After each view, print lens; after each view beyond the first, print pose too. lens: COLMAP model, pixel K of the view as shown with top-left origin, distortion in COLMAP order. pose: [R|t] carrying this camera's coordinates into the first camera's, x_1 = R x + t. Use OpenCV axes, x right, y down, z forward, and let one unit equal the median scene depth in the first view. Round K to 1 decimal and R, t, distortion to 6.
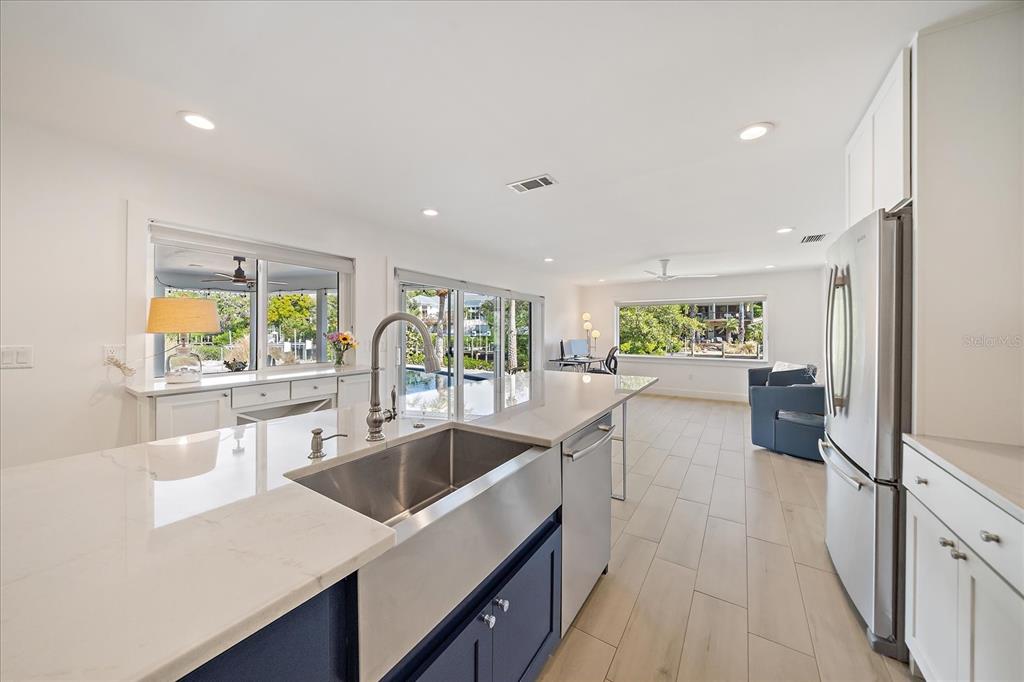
lens RADIAL K [[356.9, 0, 509.0], [0, 356.9, 330.3], [0, 0, 1]] dist [-0.000823, 0.000354]
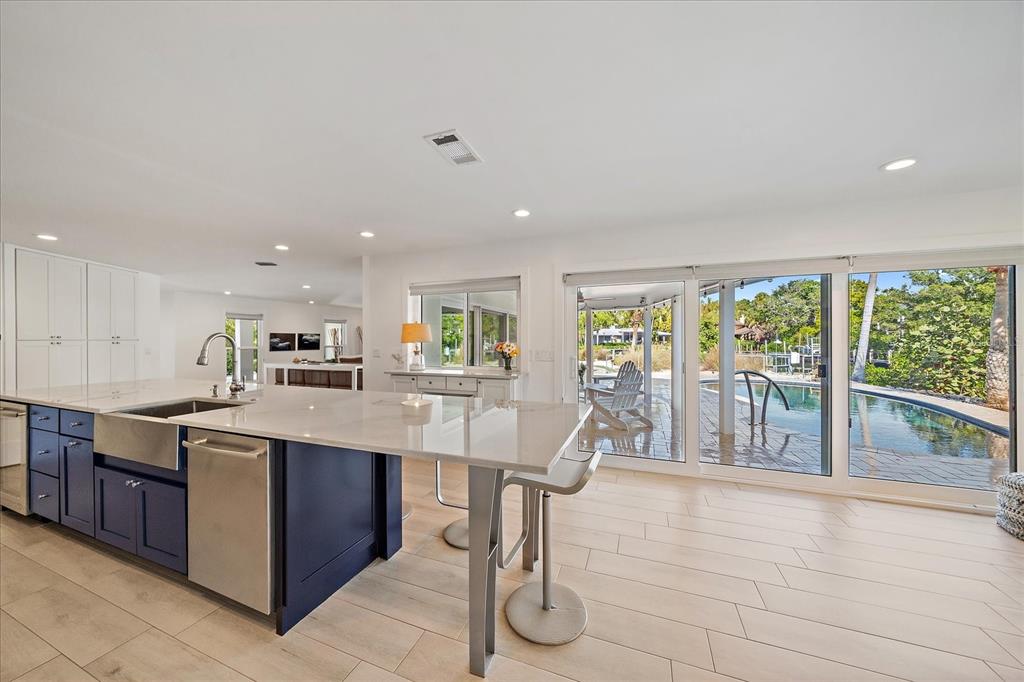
lens RADIAL K [[356.9, 0, 505.5], [0, 356.9, 342.8], [0, 0, 1]] dist [-0.000823, 0.000354]
pose [[0.194479, 0.005706, -0.980890, 0.788706], [0.004922, 0.999965, 0.006793, -0.000860], [0.980894, -0.006149, 0.194444, 0.905180]]
